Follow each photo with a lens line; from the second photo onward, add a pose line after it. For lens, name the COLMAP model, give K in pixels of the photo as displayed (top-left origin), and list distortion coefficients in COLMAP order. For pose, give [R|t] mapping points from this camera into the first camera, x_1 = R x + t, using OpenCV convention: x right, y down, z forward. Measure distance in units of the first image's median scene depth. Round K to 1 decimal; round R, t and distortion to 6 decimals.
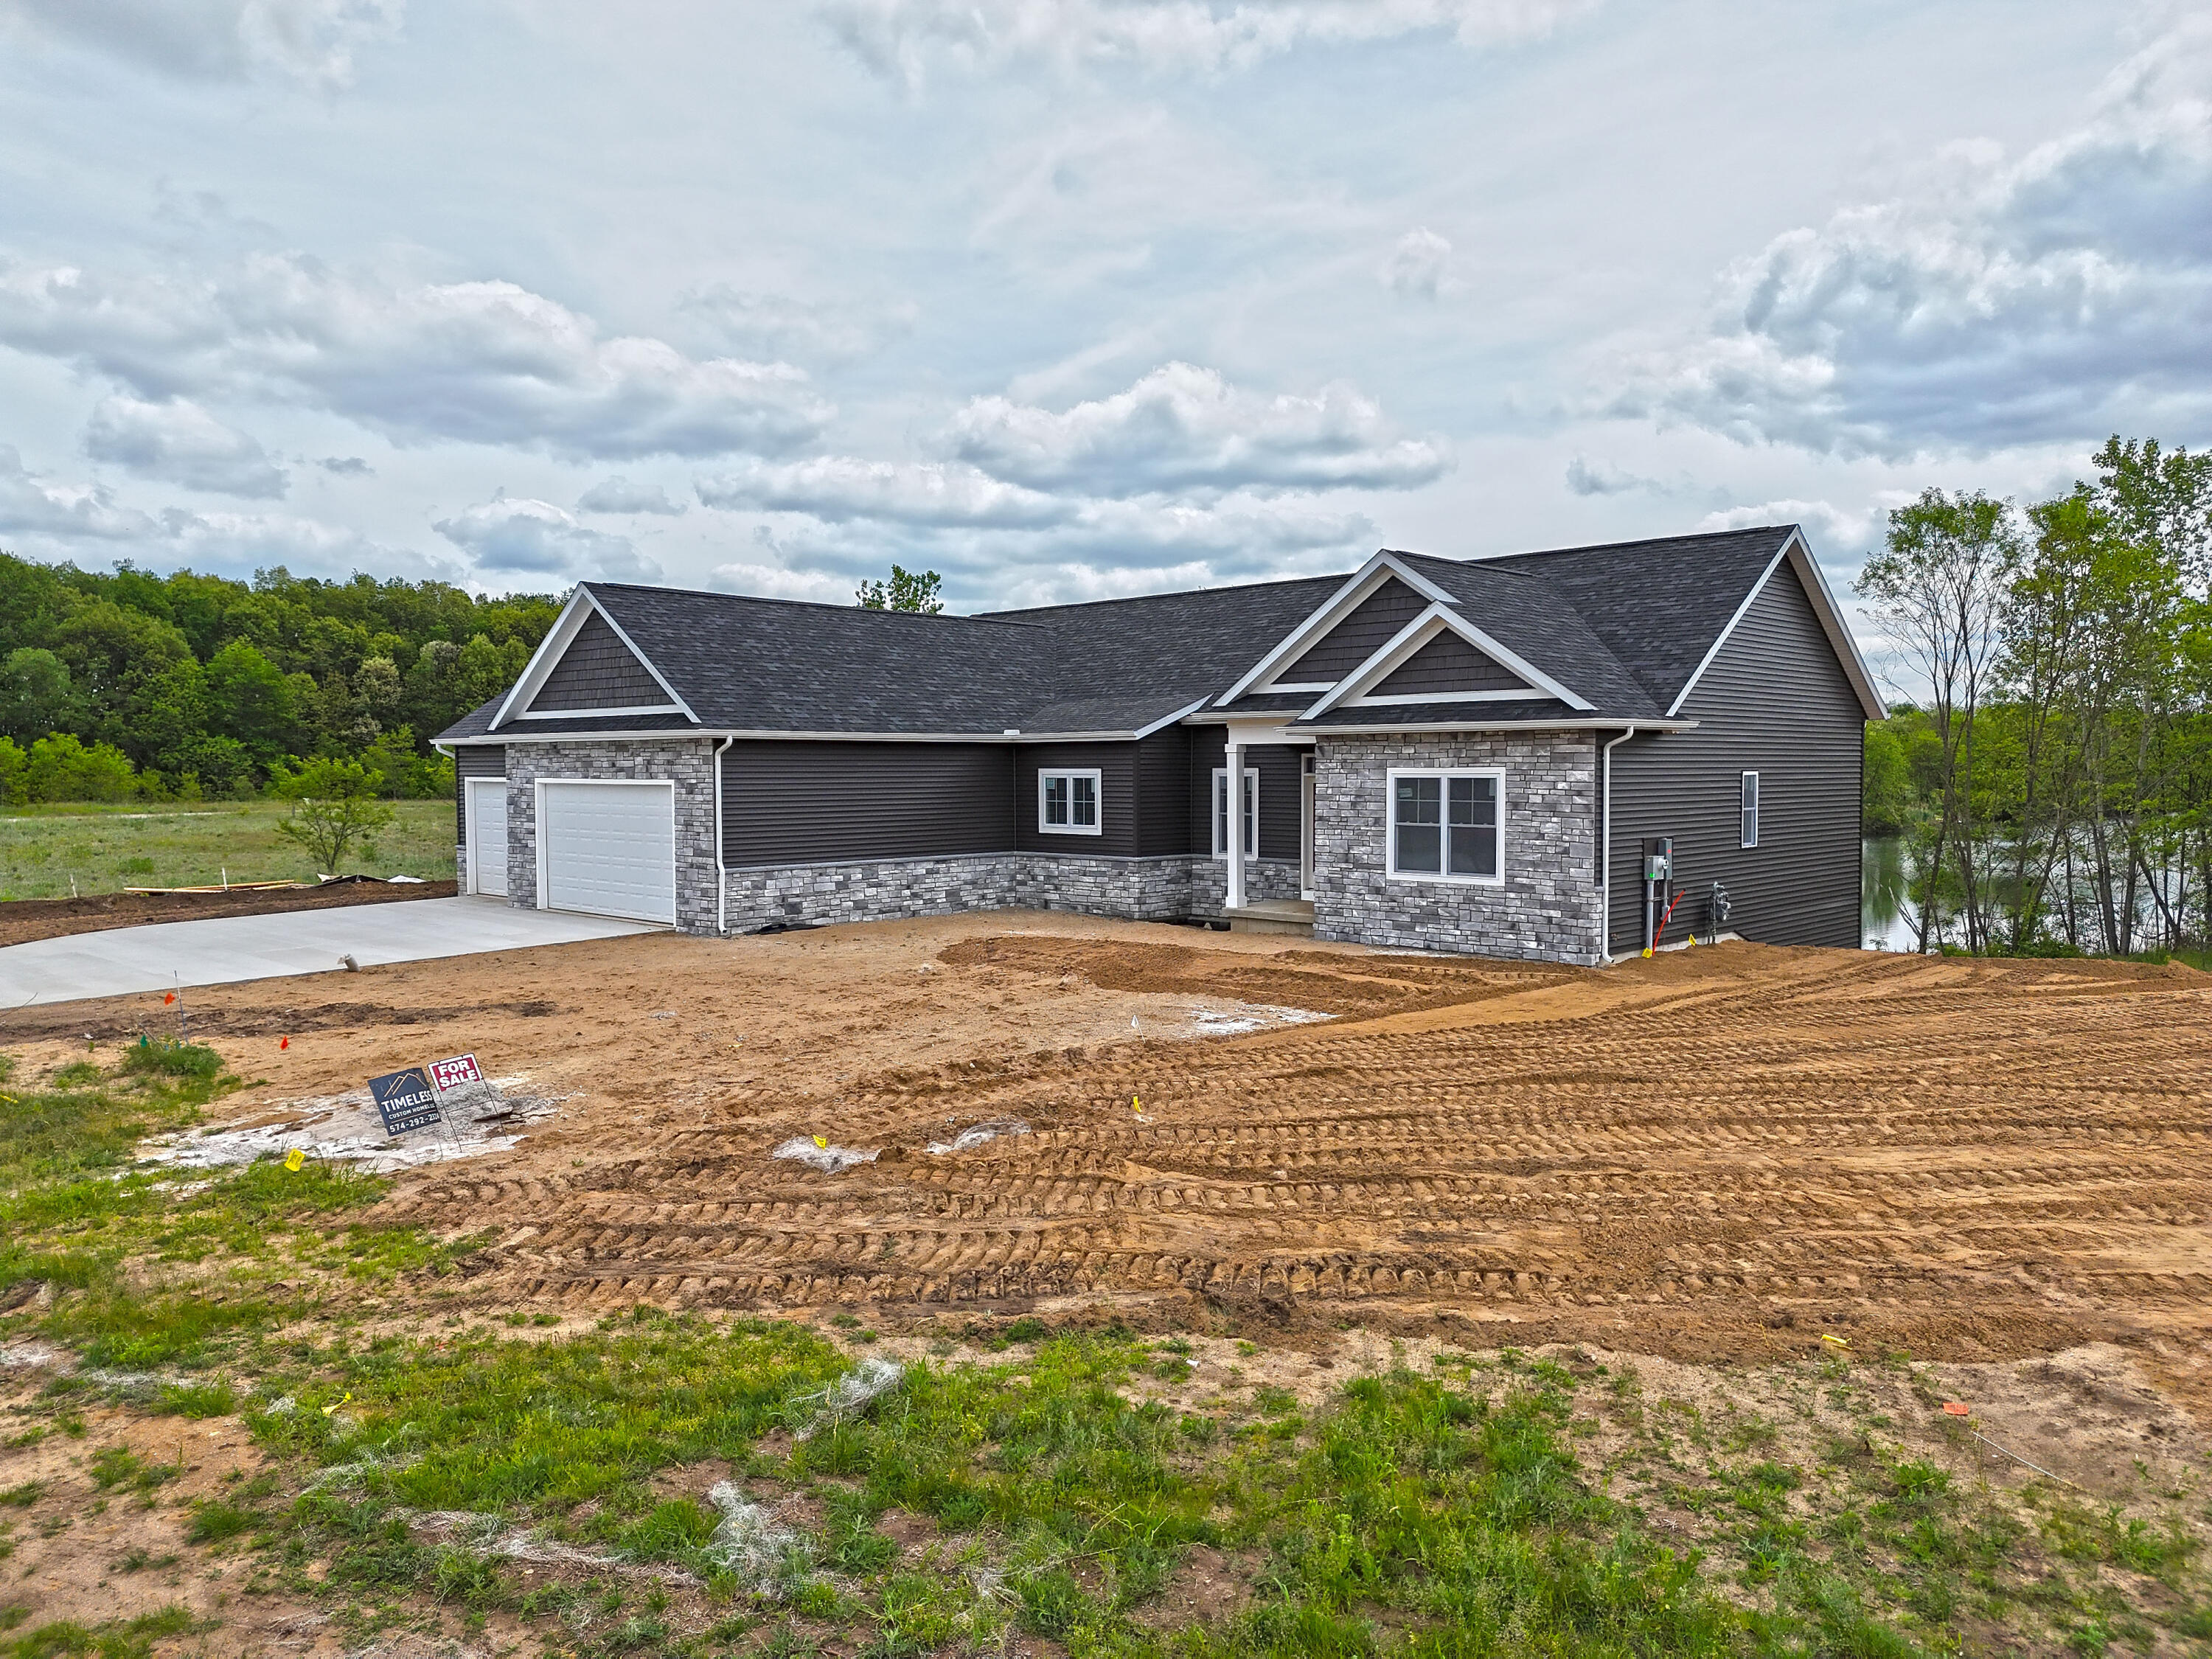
lens RADIAL K [[1539.9, 0, 1109.4], [0, 1539.9, 828.4], [0, 0, 1]] dist [0.065447, -0.058351]
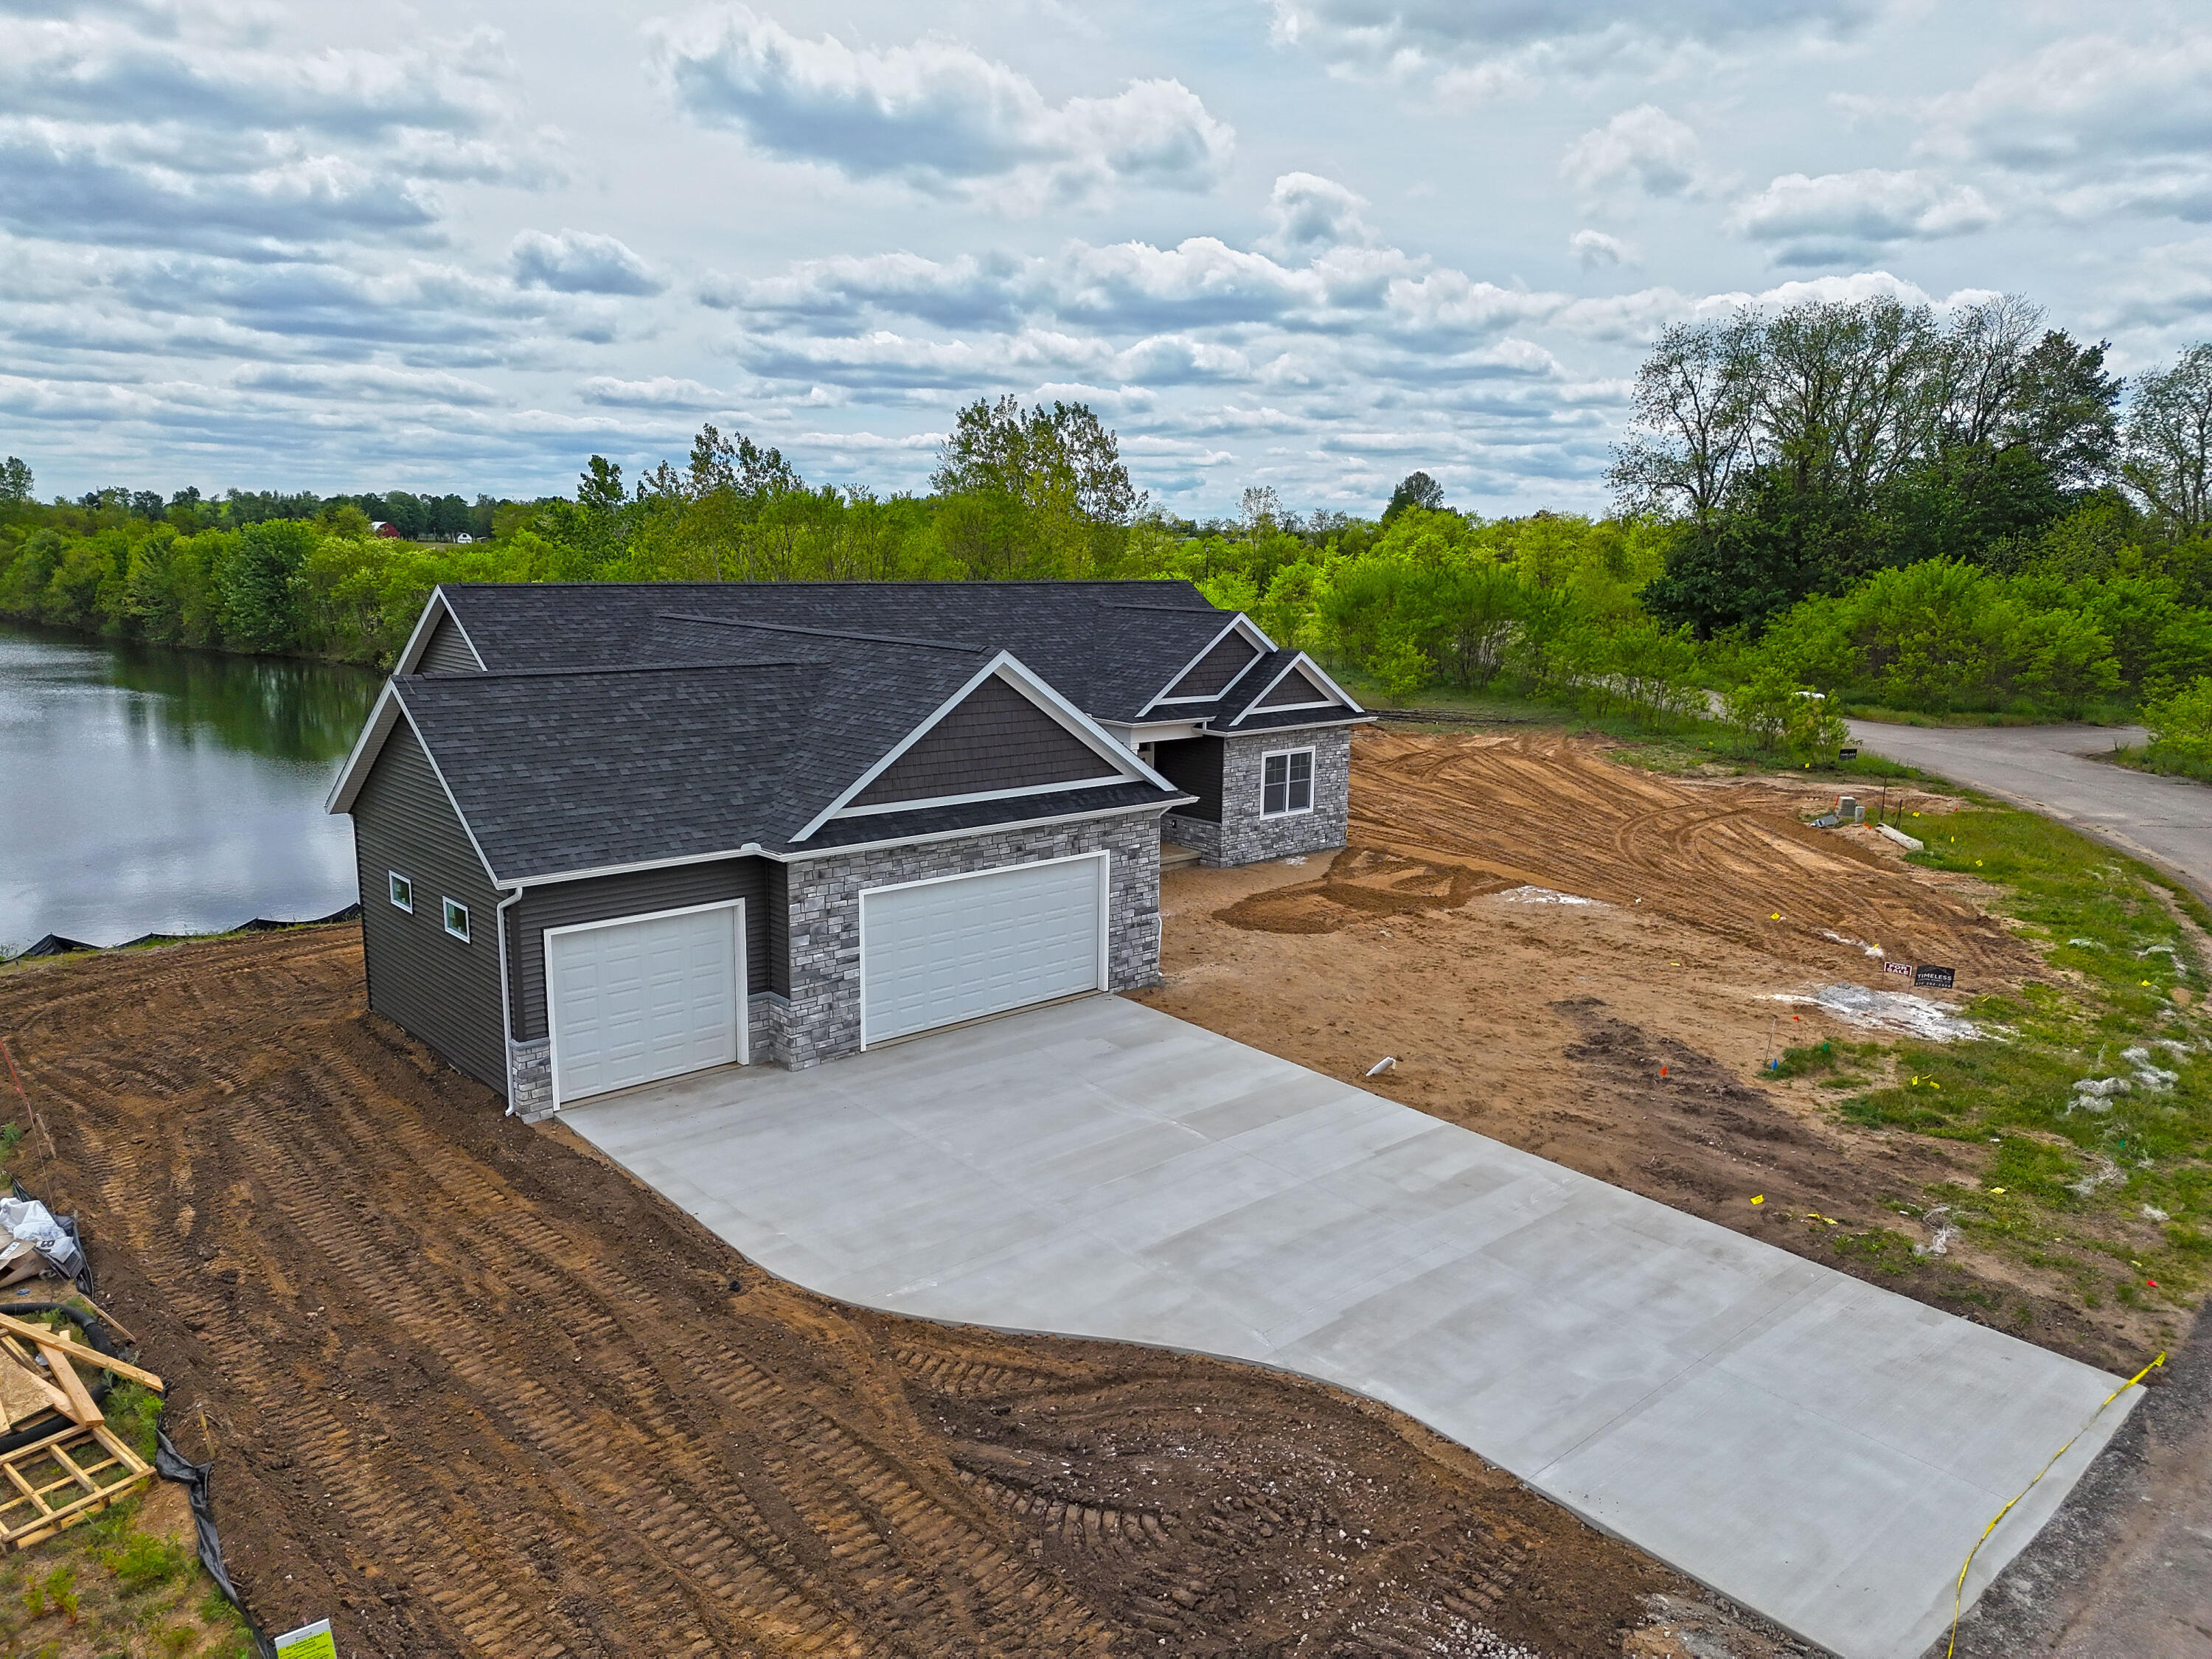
lens RADIAL K [[1539.9, 0, 1106.1], [0, 1539.9, 845.5], [0, 0, 1]] dist [0.065447, -0.058351]
pose [[0.071284, -0.190195, 0.979155, -1.240281], [0.026673, 0.981665, 0.188741, -0.219079], [-0.997099, 0.012663, 0.075050, 0.916519]]
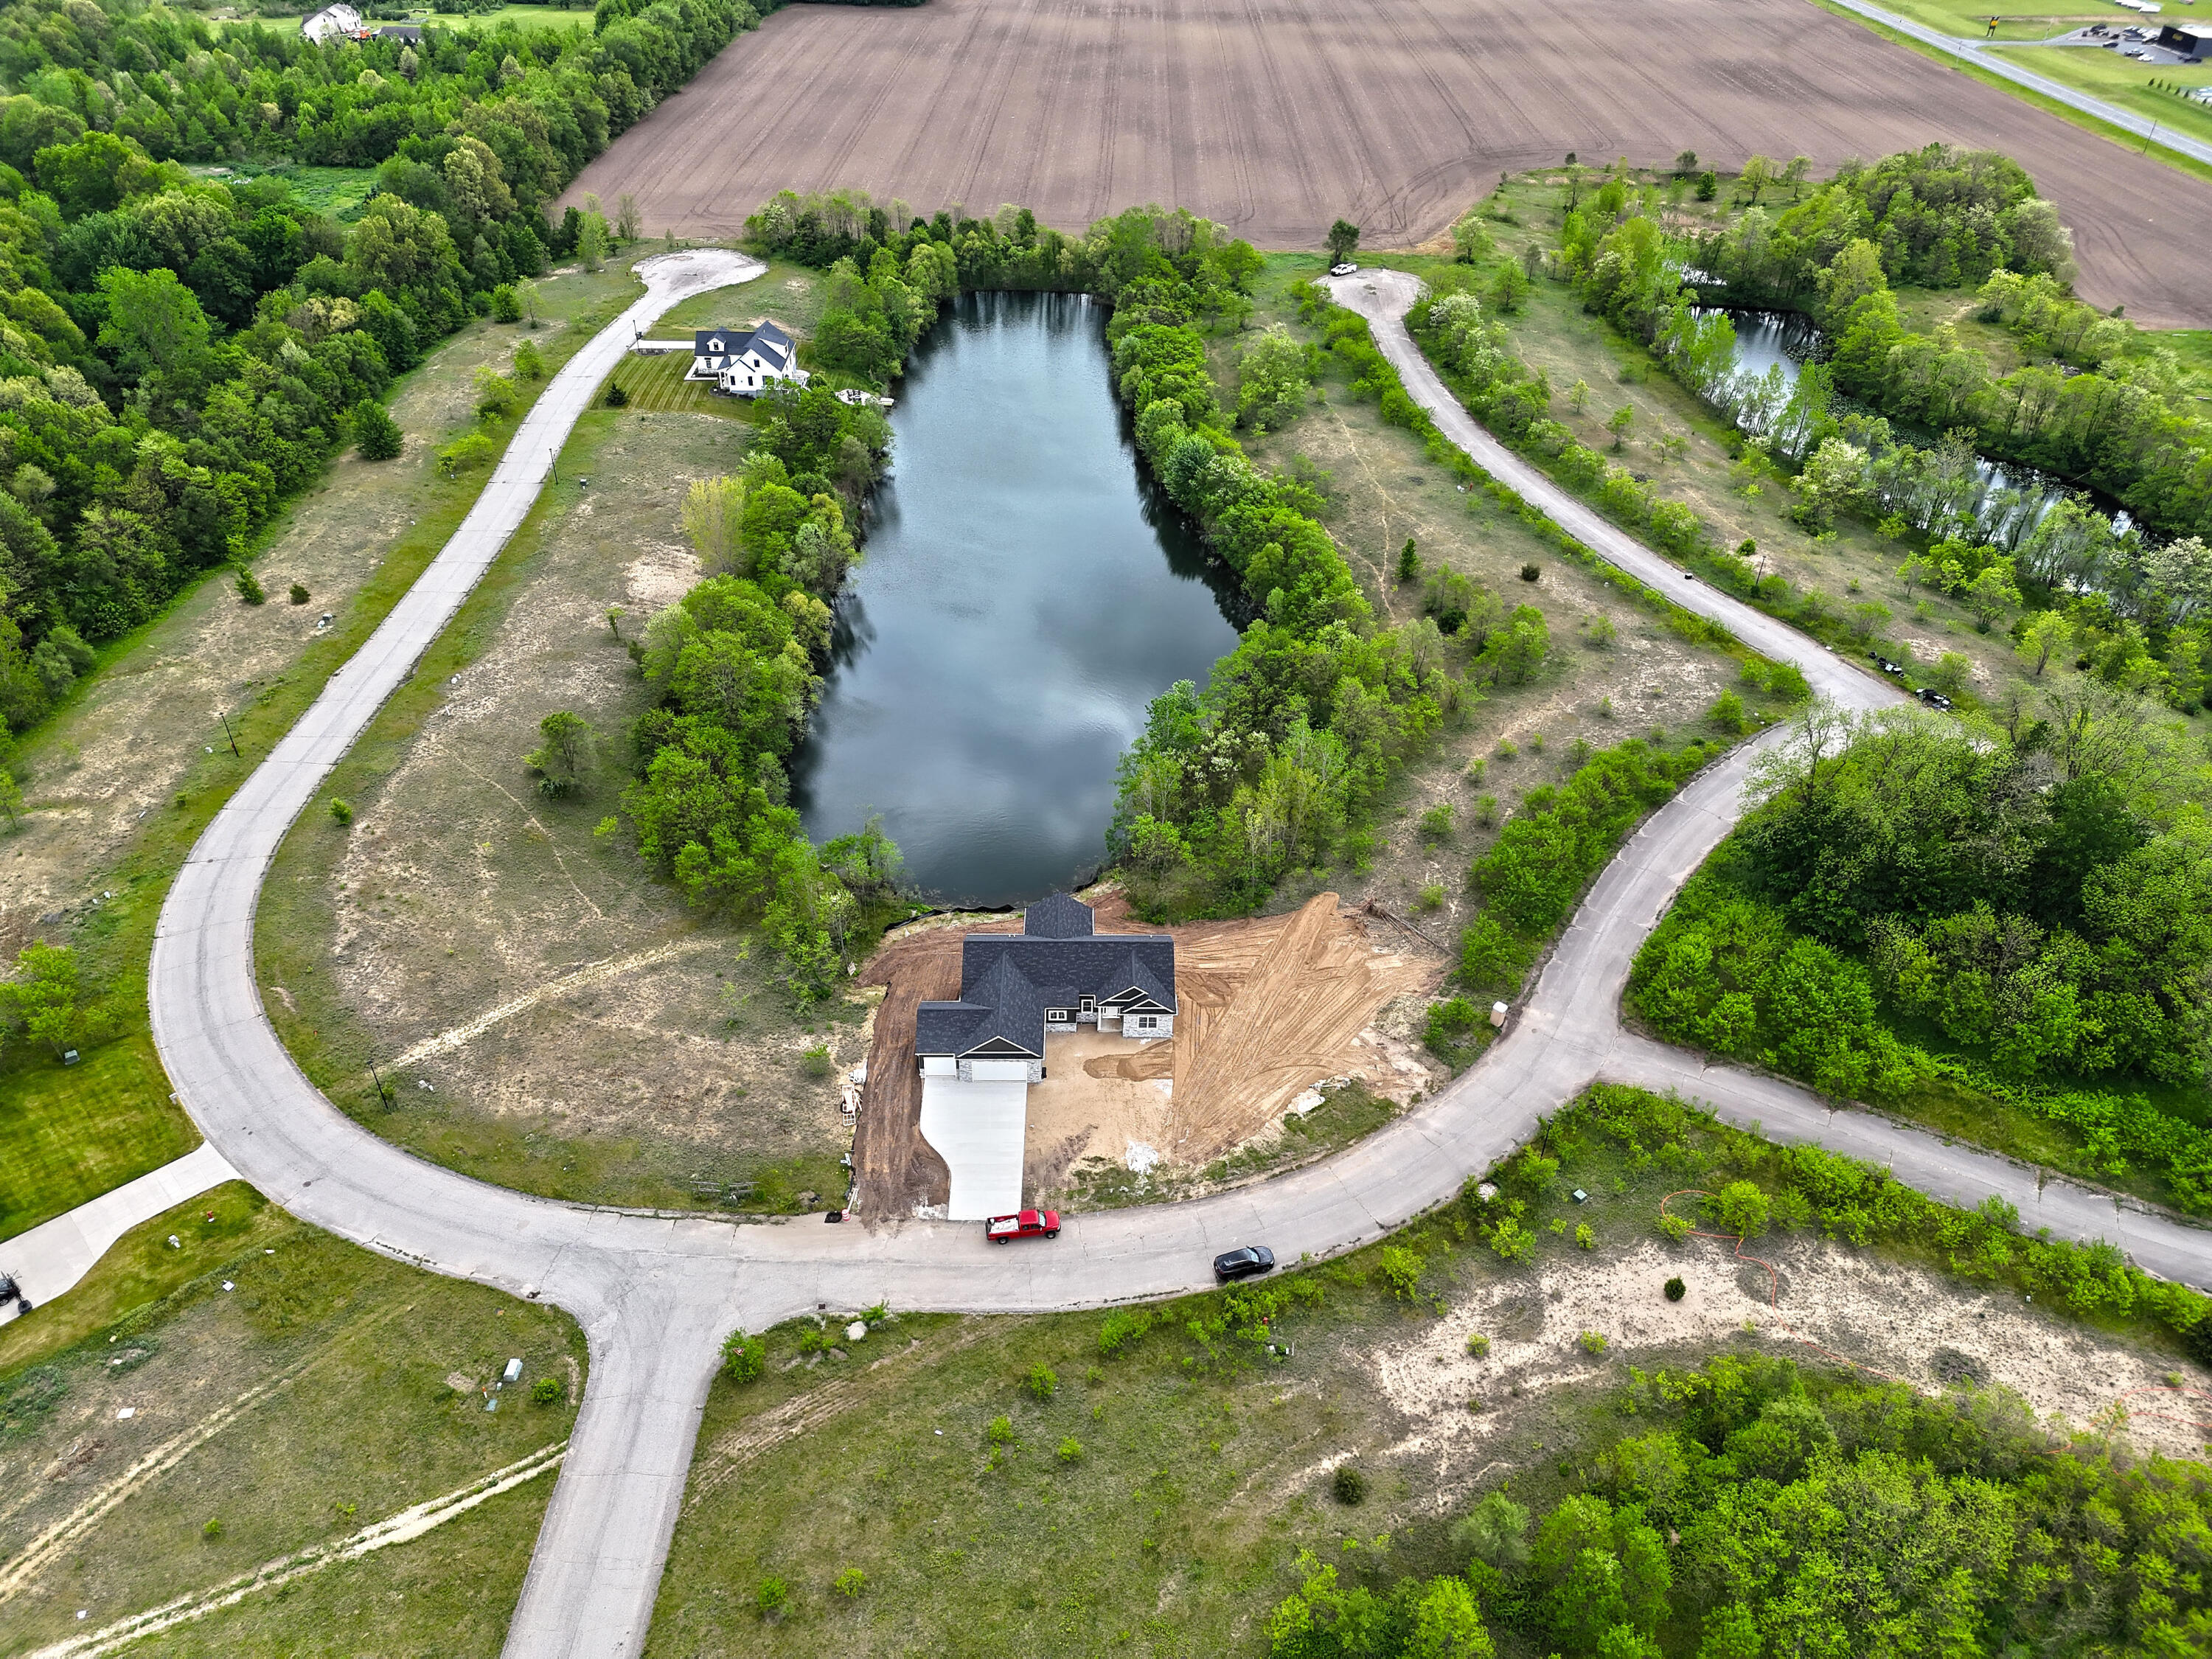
lens RADIAL K [[1539.9, 0, 1120.2], [0, 1539.9, 812.2], [0, 0, 1]] dist [0.065447, -0.058351]
pose [[0.705621, -0.393874, 0.589035, -2.838232], [0.002464, 0.832637, 0.553814, -3.686135], [-0.708585, -0.389332, 0.588497, -2.027593]]
